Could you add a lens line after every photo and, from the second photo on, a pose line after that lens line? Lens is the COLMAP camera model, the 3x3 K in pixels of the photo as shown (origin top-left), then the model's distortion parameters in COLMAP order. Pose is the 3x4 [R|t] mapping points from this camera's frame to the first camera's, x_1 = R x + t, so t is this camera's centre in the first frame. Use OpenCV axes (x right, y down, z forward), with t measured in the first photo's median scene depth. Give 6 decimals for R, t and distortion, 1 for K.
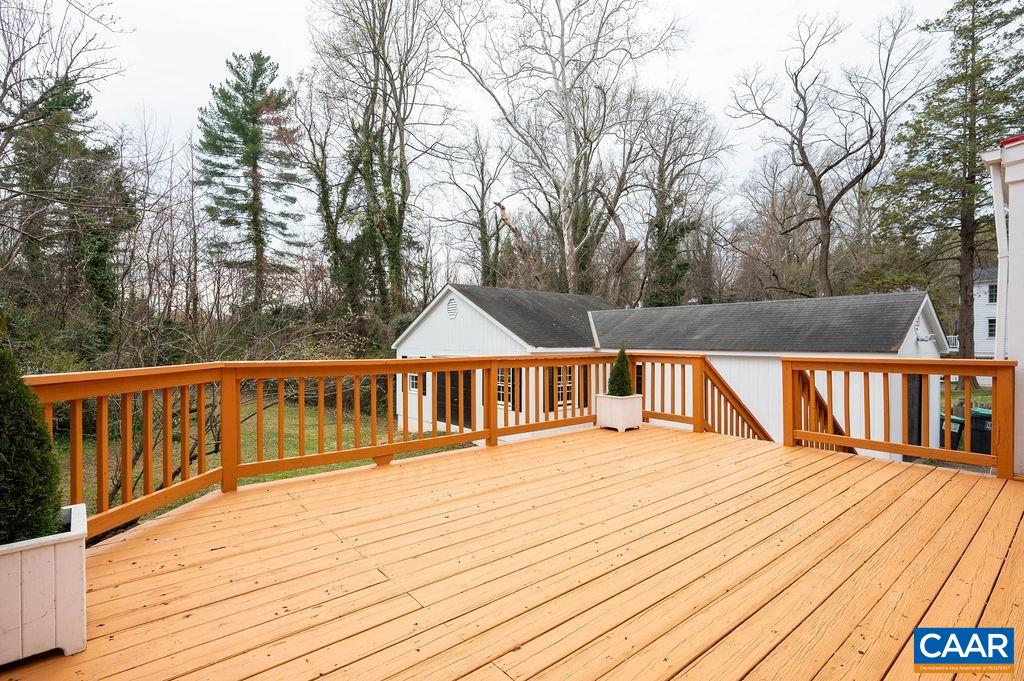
lens RADIAL K [[476.8, 0, 512.0], [0, 476.8, 341.8], [0, 0, 1]] dist [-0.002522, 0.000158]
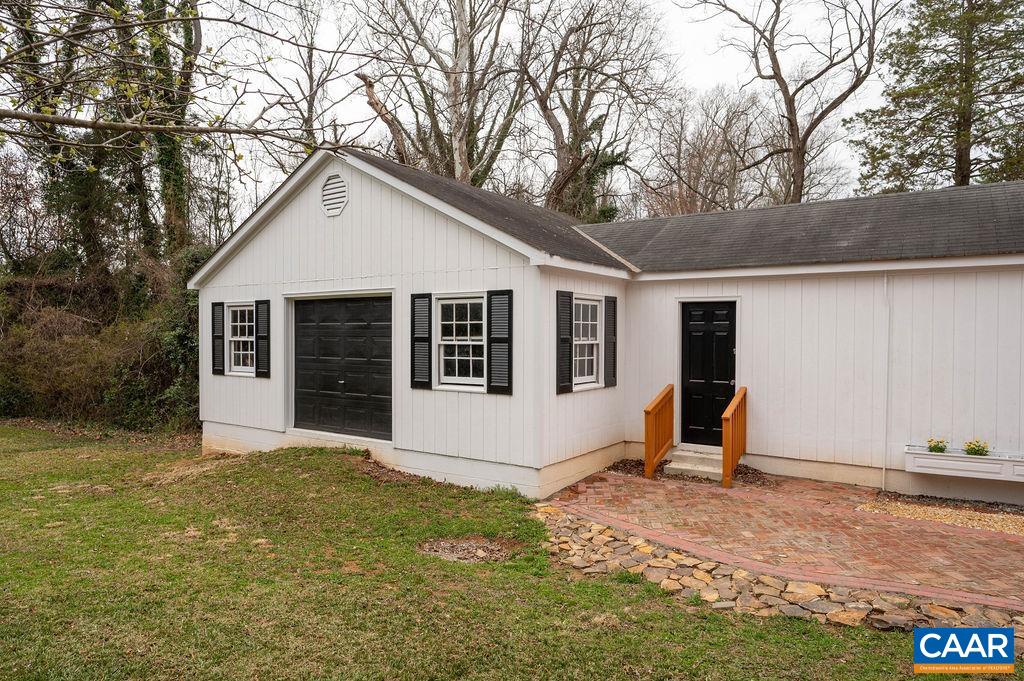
lens RADIAL K [[643.5, 0, 515.5], [0, 643.5, 340.8], [0, 0, 1]] dist [-0.010238, 0.004473]
pose [[0.963596, -0.003758, 0.267337, -0.040680], [-0.000057, 0.999898, 0.014262, 0.022915], [-0.267363, -0.013758, 0.963498, 0.105299]]
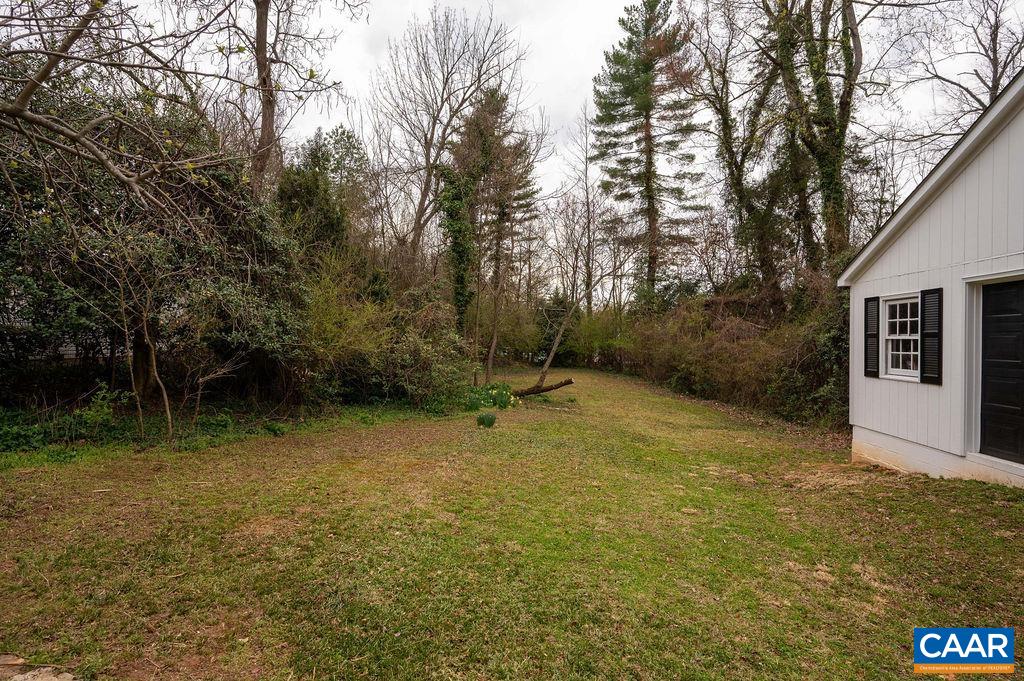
lens RADIAL K [[509.9, 0, 512.7], [0, 509.9, 344.7], [0, 0, 1]] dist [-0.003214, 0.001925]
pose [[0.704756, 0.005002, -0.709432, -0.047292], [0.002895, 0.999947, 0.009926, 0.026234], [0.709444, -0.009049, 0.704704, 0.161930]]
